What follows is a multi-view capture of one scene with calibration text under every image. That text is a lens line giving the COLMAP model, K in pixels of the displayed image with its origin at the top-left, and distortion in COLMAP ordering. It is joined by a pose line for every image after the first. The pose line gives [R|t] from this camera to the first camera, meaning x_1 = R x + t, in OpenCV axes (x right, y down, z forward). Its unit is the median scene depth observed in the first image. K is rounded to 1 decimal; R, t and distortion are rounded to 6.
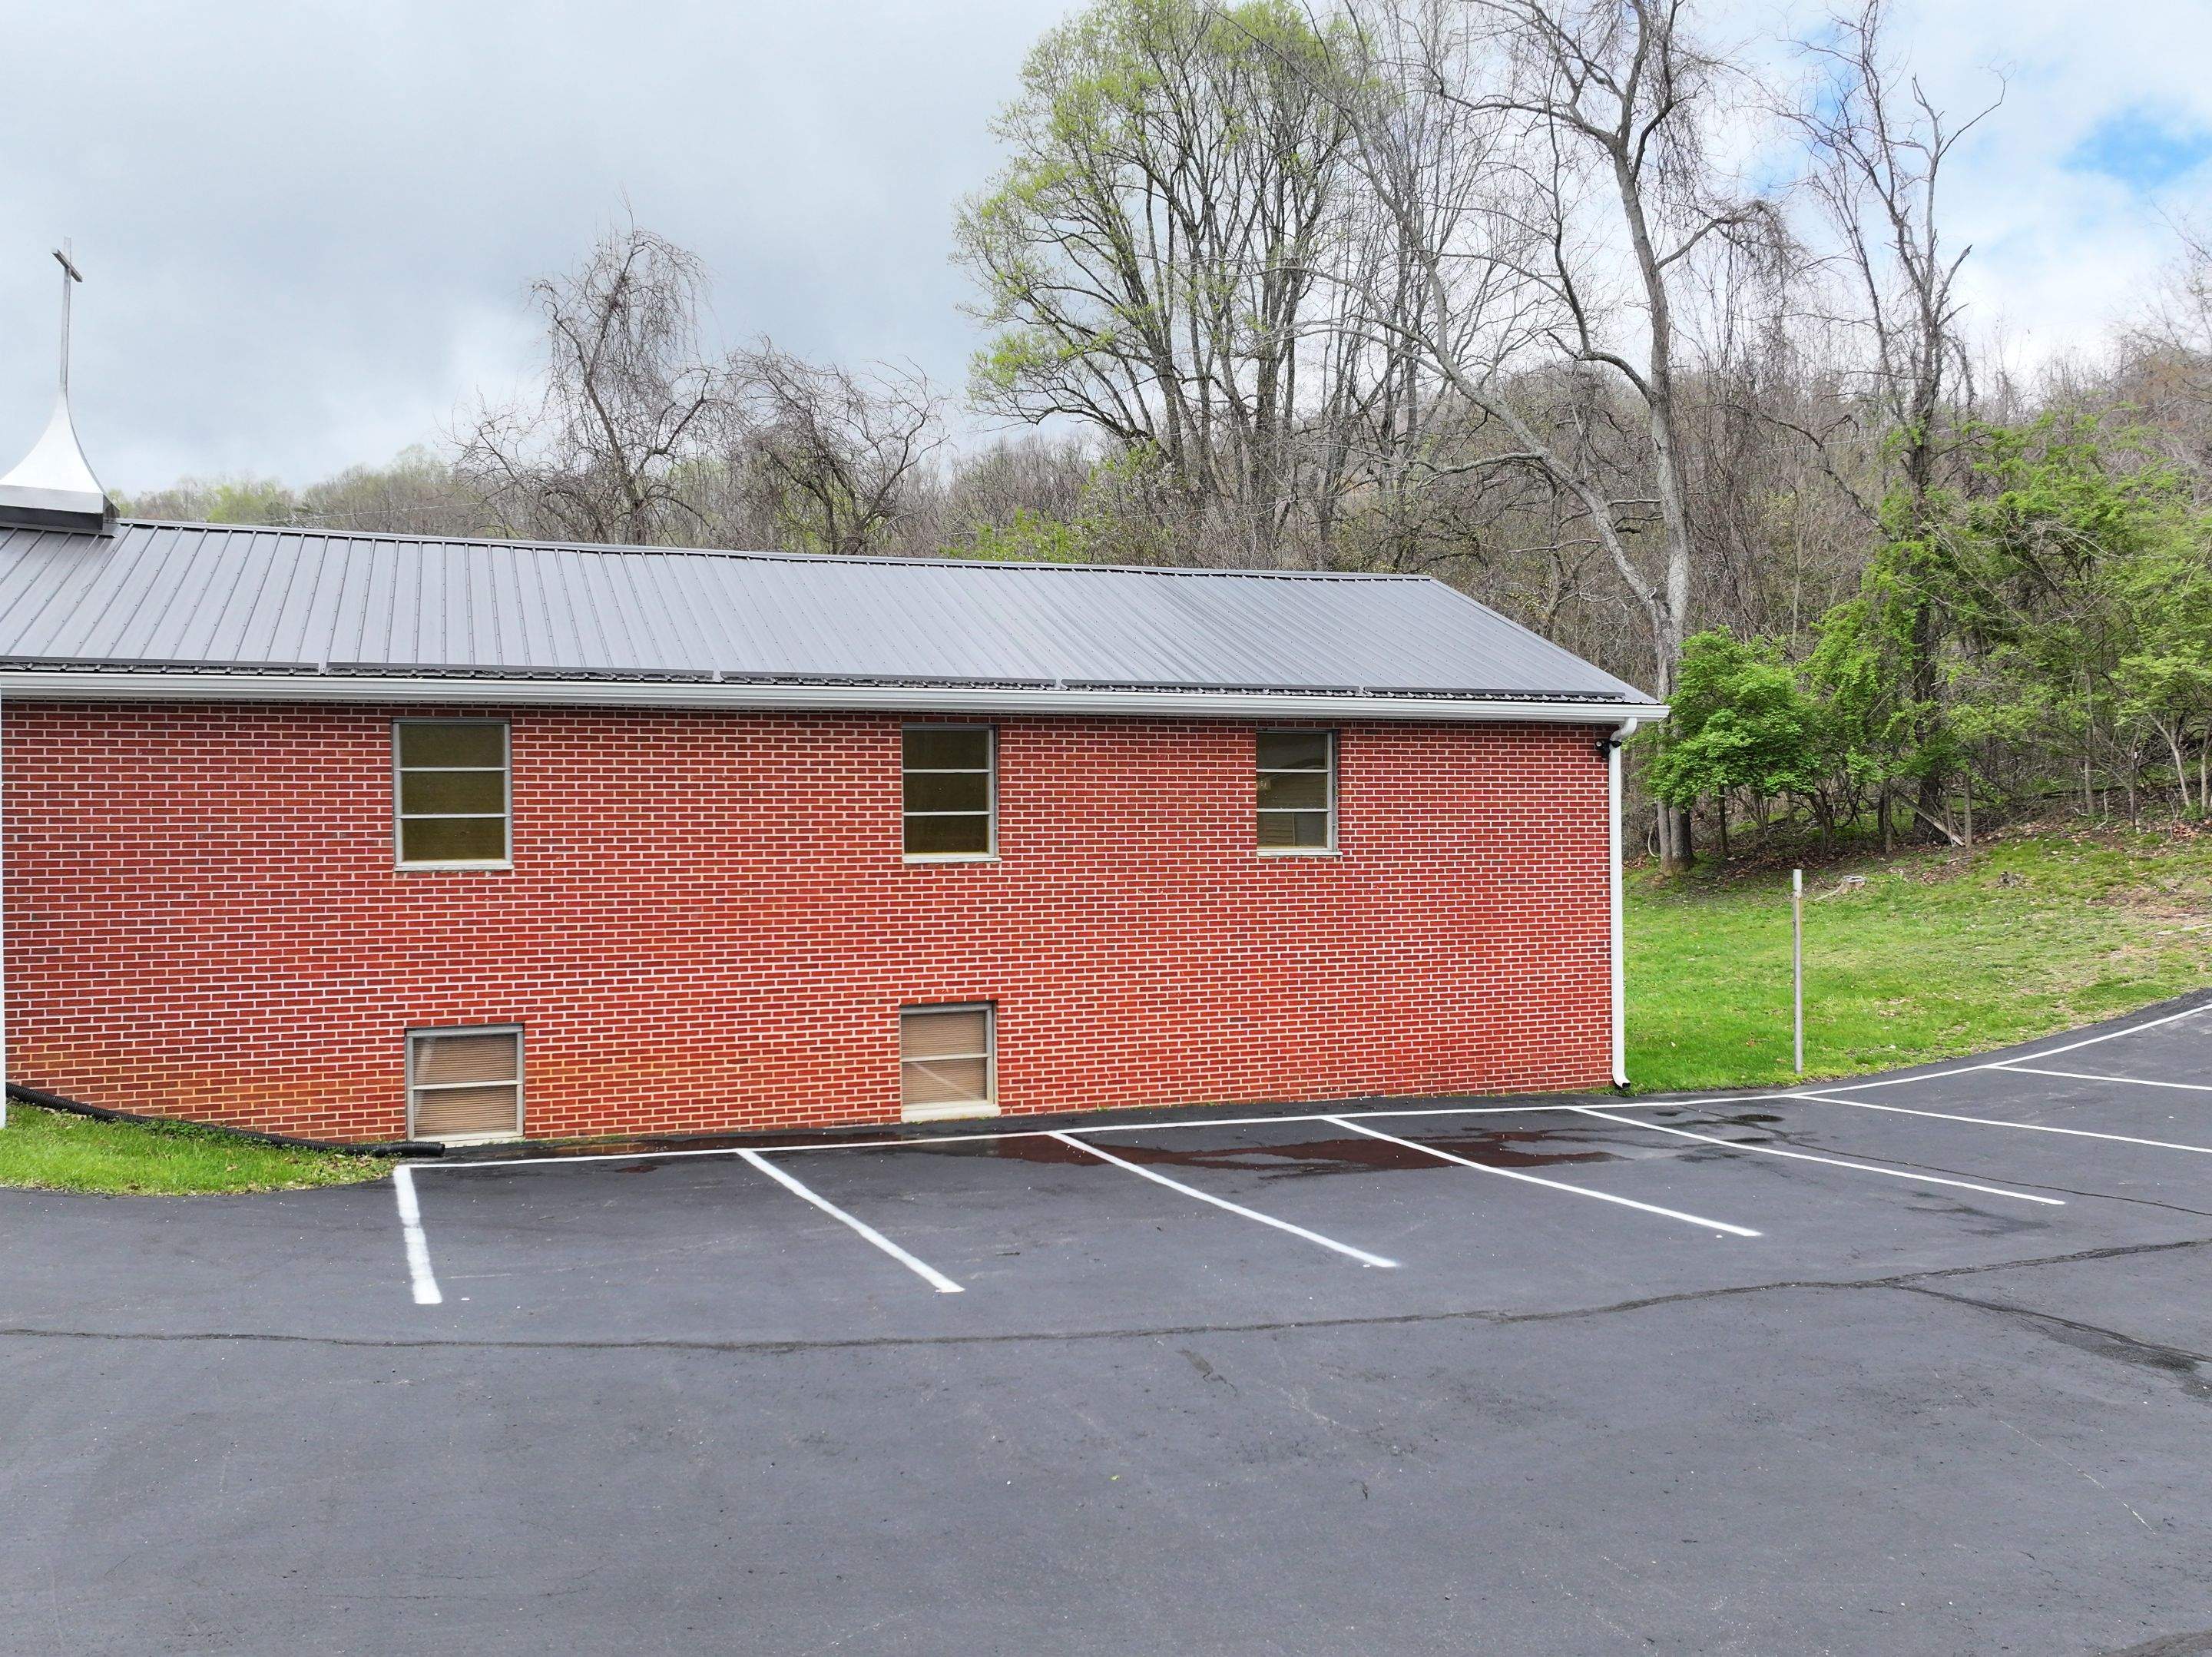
lens RADIAL K [[1787.7, 0, 1112.5], [0, 1787.7, 835.5], [0, 0, 1]] dist [-0.002783, 0.016480]
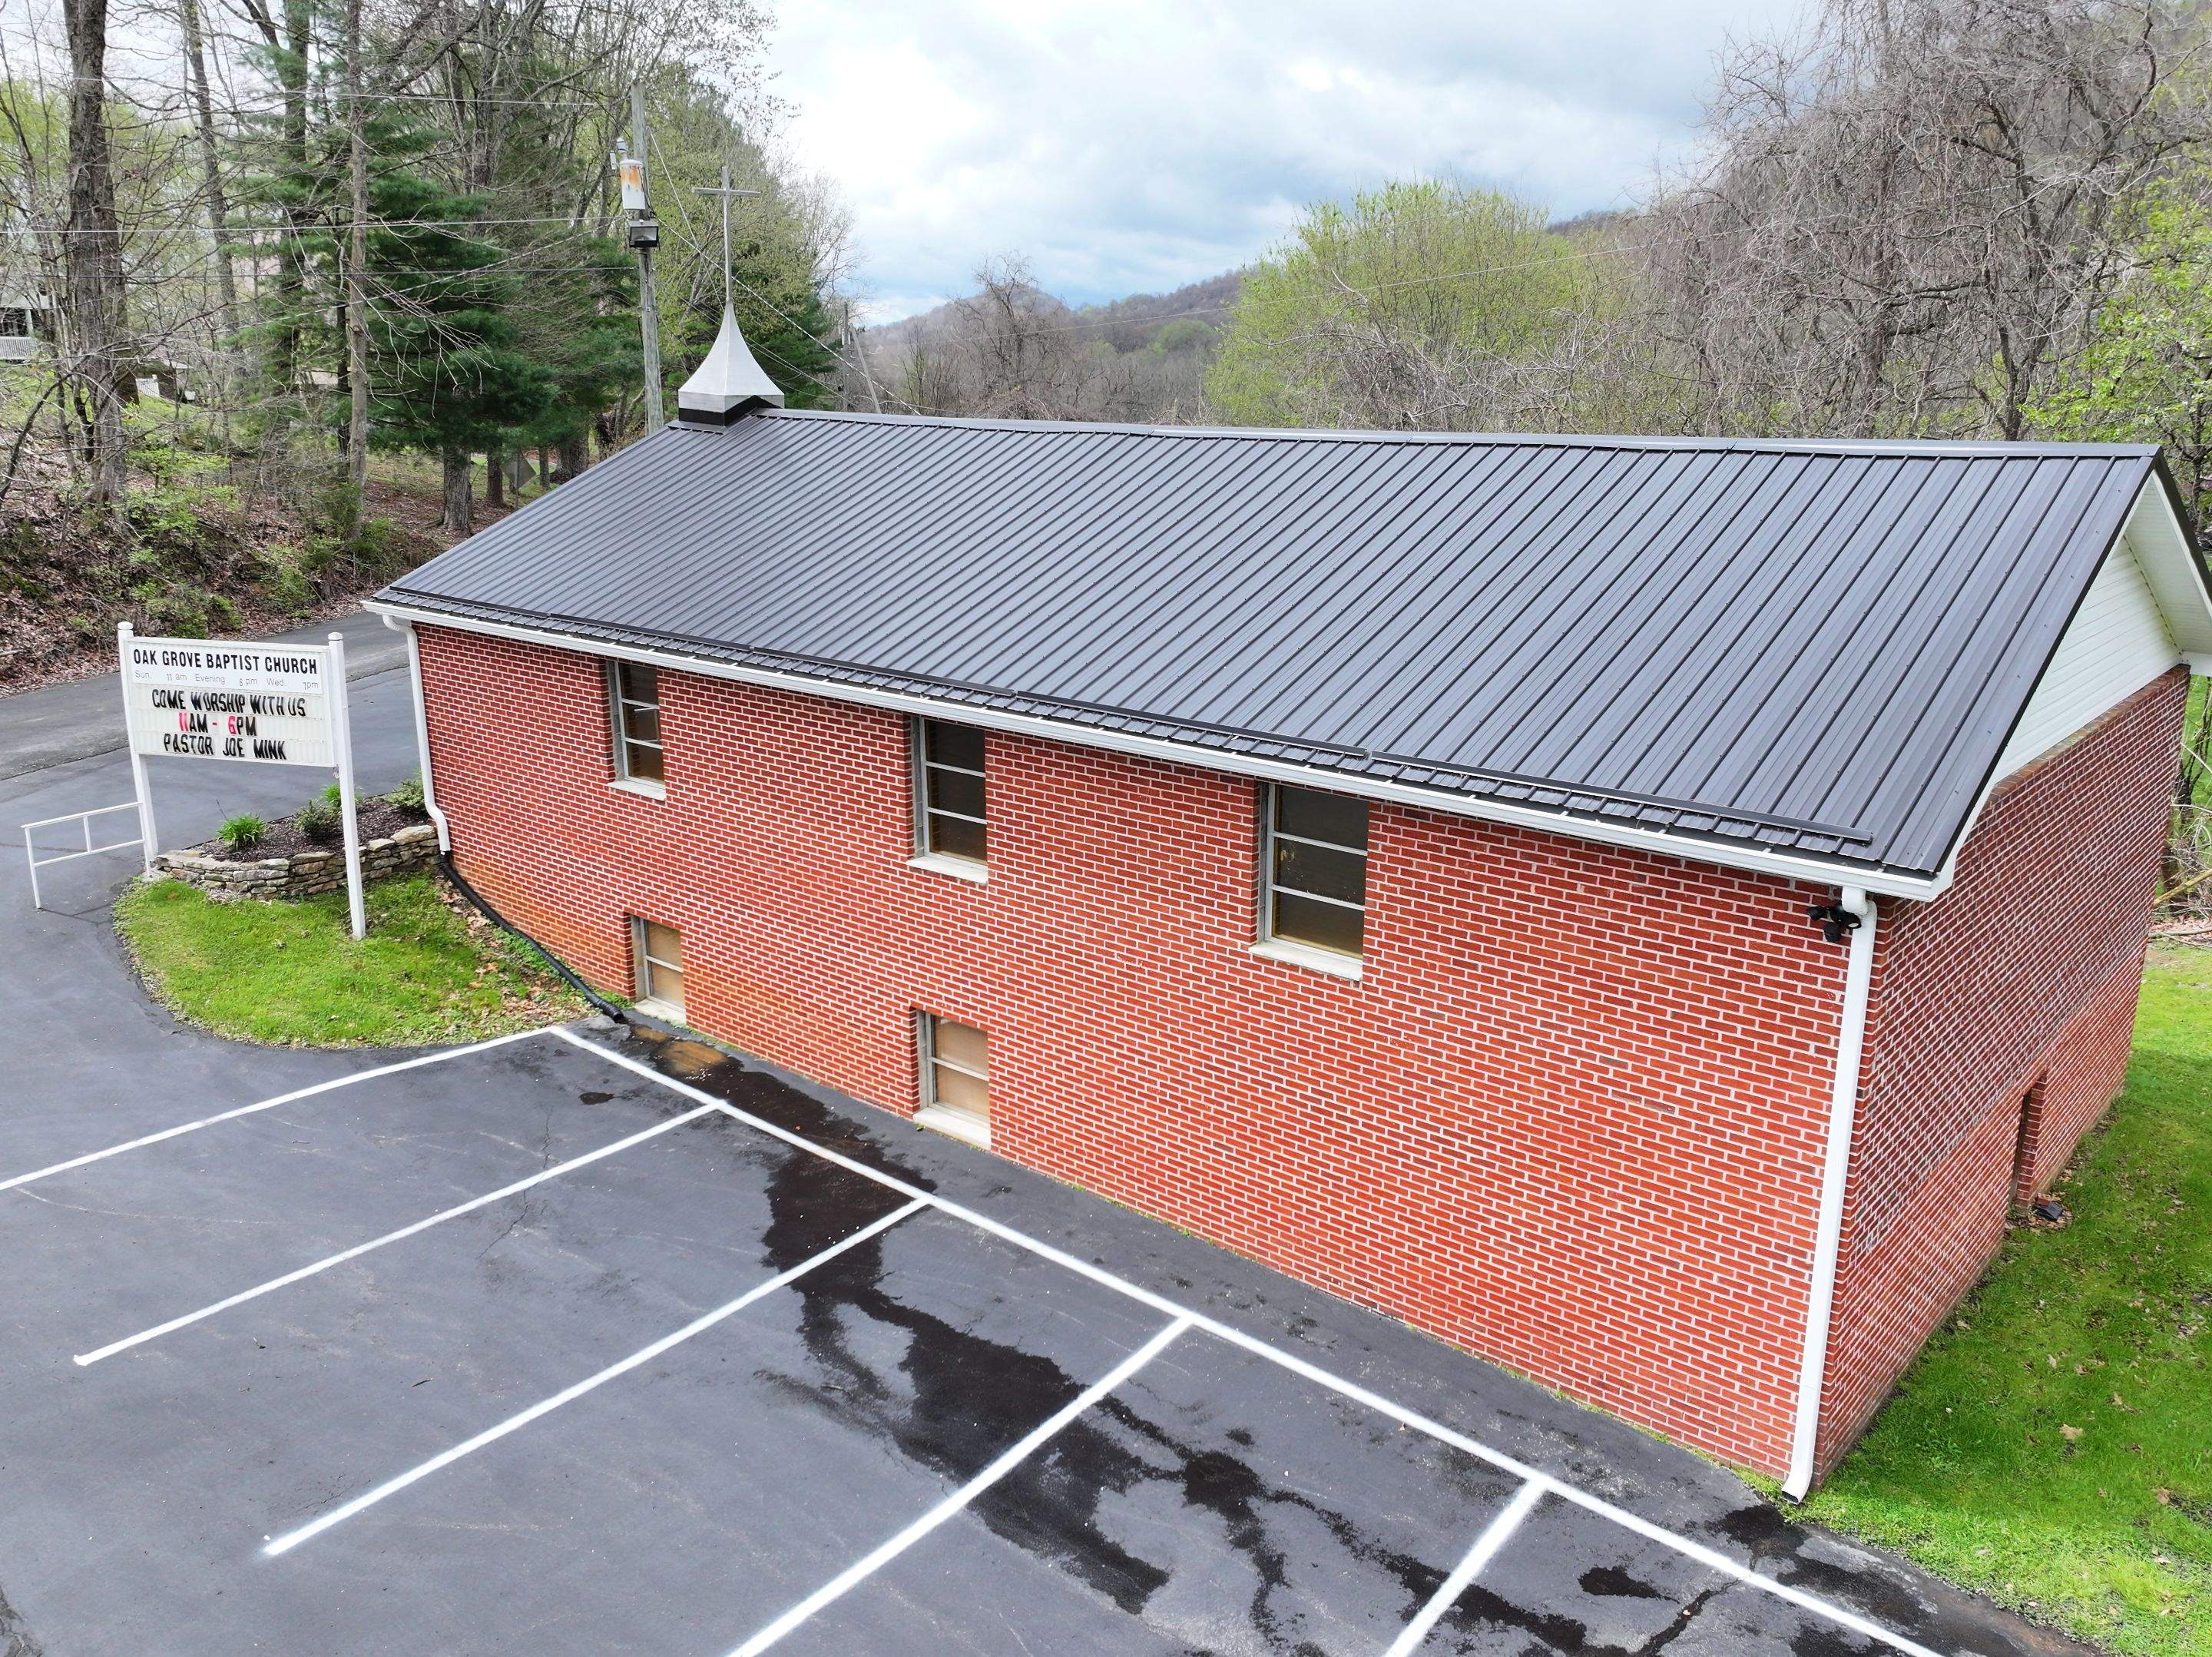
lens RADIAL K [[1787.7, 0, 1105.6], [0, 1787.7, 821.3], [0, 0, 1]] dist [-0.002783, 0.016480]
pose [[0.482217, 0.233079, -0.844477, 0.731181], [-0.006964, 0.964947, 0.262352, -0.257371], [0.876024, -0.120630, 0.466937, 0.680341]]
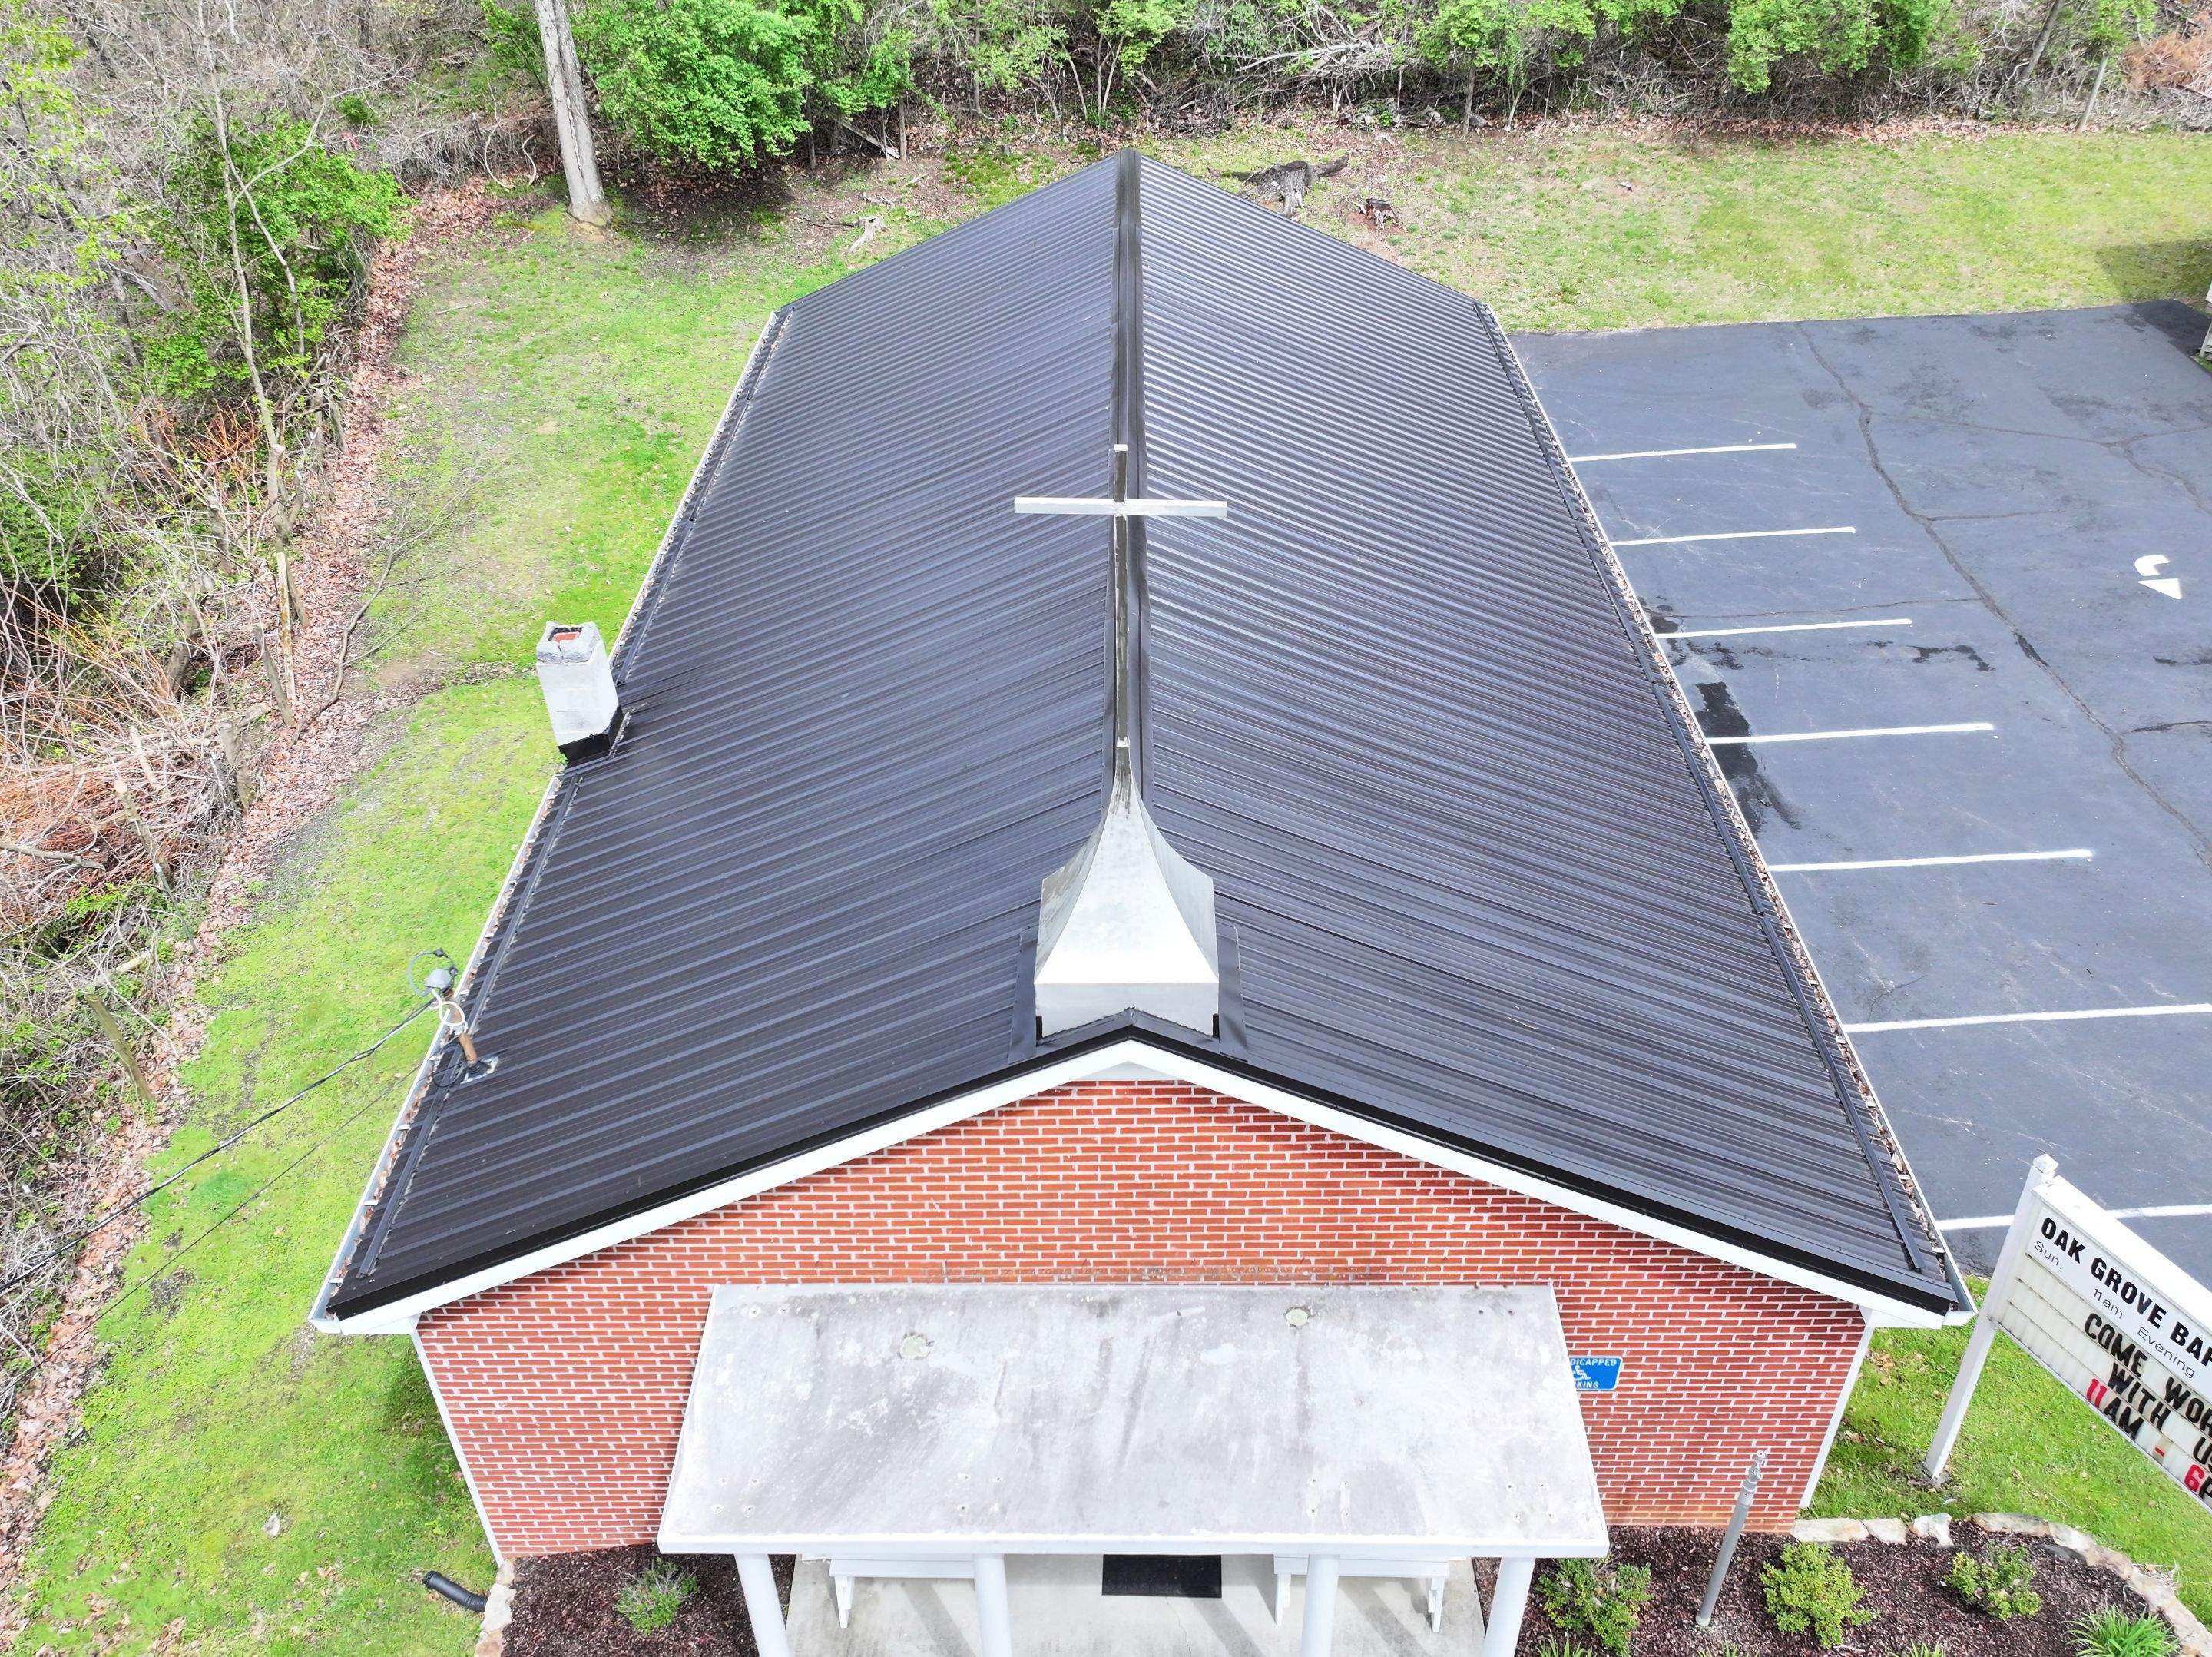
lens RADIAL K [[1787.7, 0, 1103.1], [0, 1787.7, 825.9], [0, 0, 1]] dist [-0.002783, 0.016480]
pose [[0.359691, -0.535288, 0.764257, -1.084870], [0.010759, 0.821402, 0.570248, -0.569705], [-0.933009, -0.196891, 0.301210, 0.955004]]
